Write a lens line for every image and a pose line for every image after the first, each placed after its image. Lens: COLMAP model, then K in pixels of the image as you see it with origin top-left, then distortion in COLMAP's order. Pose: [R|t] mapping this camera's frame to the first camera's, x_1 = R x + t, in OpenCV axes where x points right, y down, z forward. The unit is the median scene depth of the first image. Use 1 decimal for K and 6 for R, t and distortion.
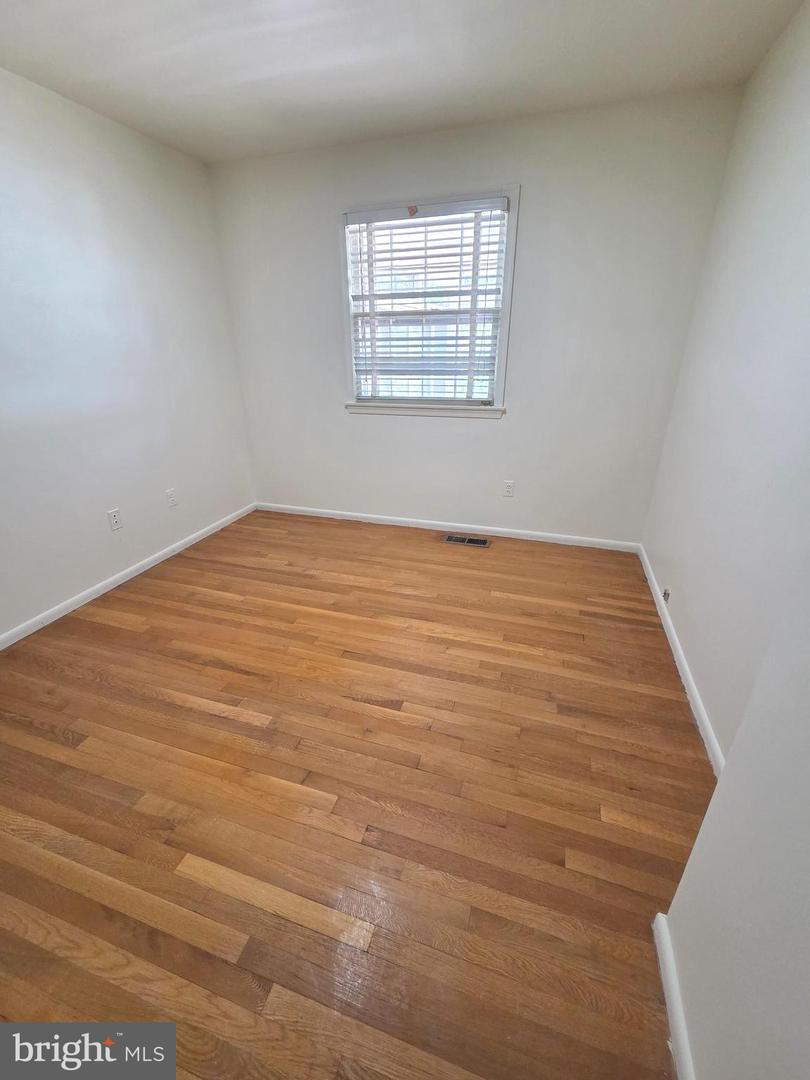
lens RADIAL K [[448.6, 0, 409.6], [0, 448.6, 535.7], [0, 0, 1]] dist [0.001210, -0.000130]
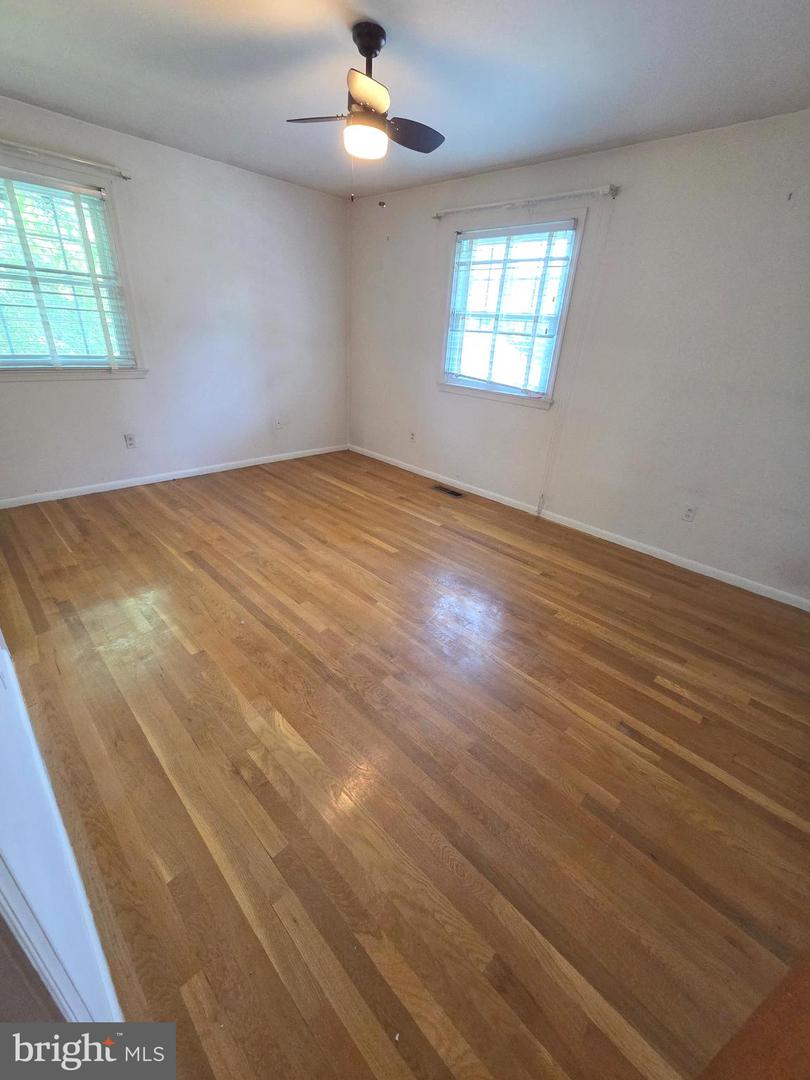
lens RADIAL K [[448.6, 0, 409.6], [0, 448.6, 535.7], [0, 0, 1]] dist [0.001210, -0.000130]
pose [[0.865417, 0.251528, -0.433345, 0.511593], [-0.247345, 0.966602, 0.067084, 0.062050], [0.435746, 0.049131, 0.898728, -0.150143]]
